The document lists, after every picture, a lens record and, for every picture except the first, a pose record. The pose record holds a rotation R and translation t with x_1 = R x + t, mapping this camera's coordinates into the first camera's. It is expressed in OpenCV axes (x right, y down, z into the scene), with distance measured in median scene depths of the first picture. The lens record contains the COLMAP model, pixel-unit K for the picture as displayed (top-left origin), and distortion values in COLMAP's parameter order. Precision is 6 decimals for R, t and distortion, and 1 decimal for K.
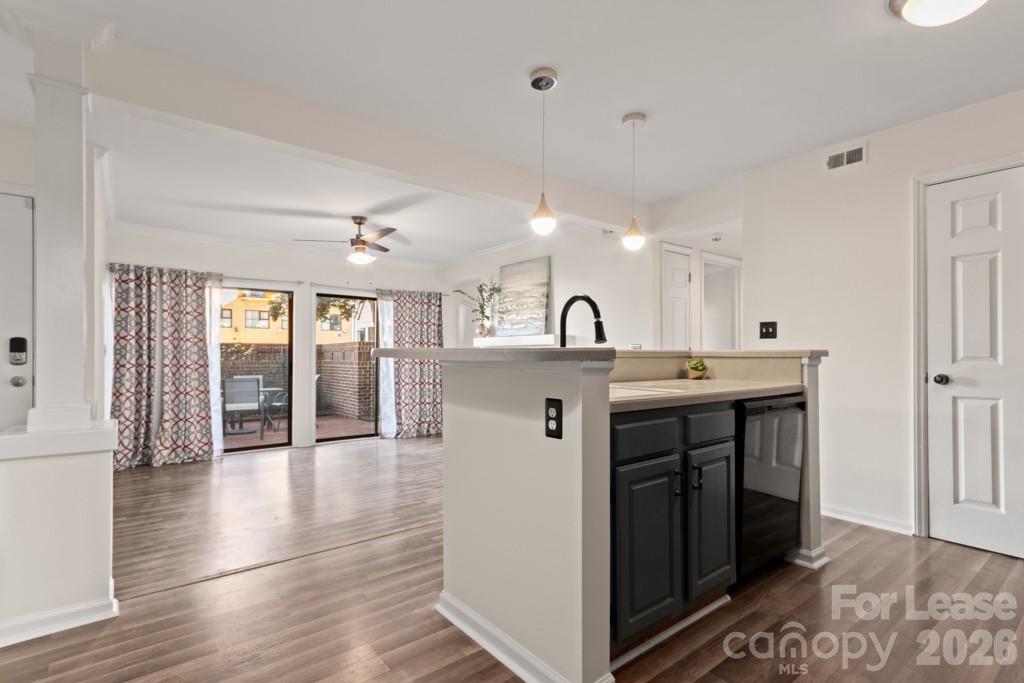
lens RADIAL K [[486.1, 0, 508.6], [0, 486.1, 338.4], [0, 0, 1]] dist [0.000451, 0.000114]
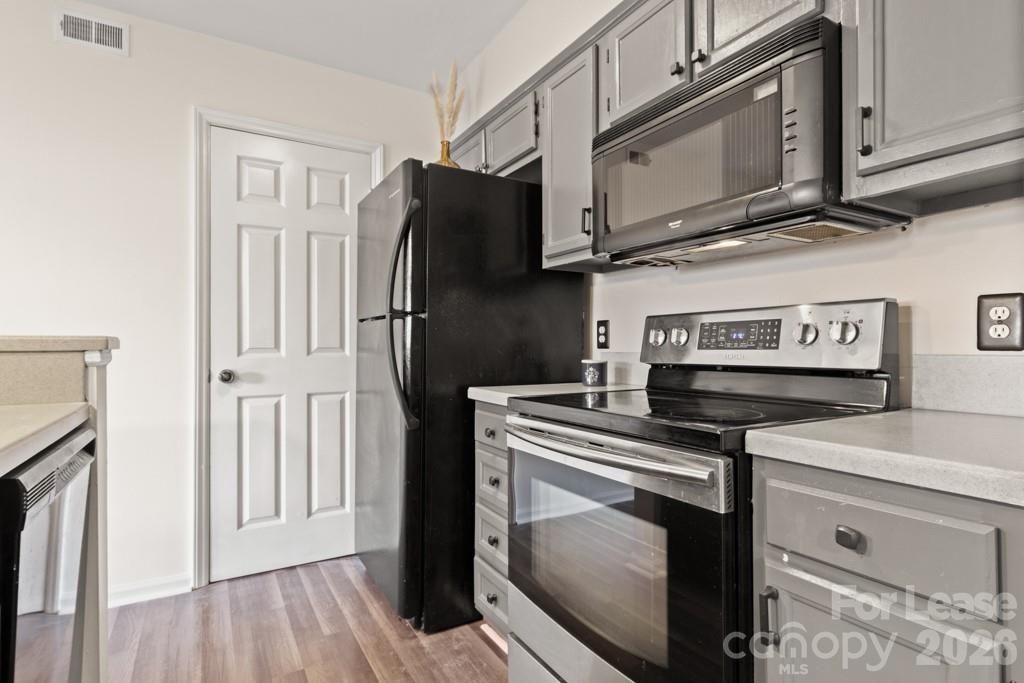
lens RADIAL K [[529.9, 0, 509.9], [0, 529.9, 346.8], [0, 0, 1]] dist [0.012047, 0.001403]
pose [[0.142913, -0.003457, 0.989729, 0.102231], [-0.026973, 0.999609, 0.007386, 0.017048], [-0.989368, -0.027751, 0.142764, 0.431265]]
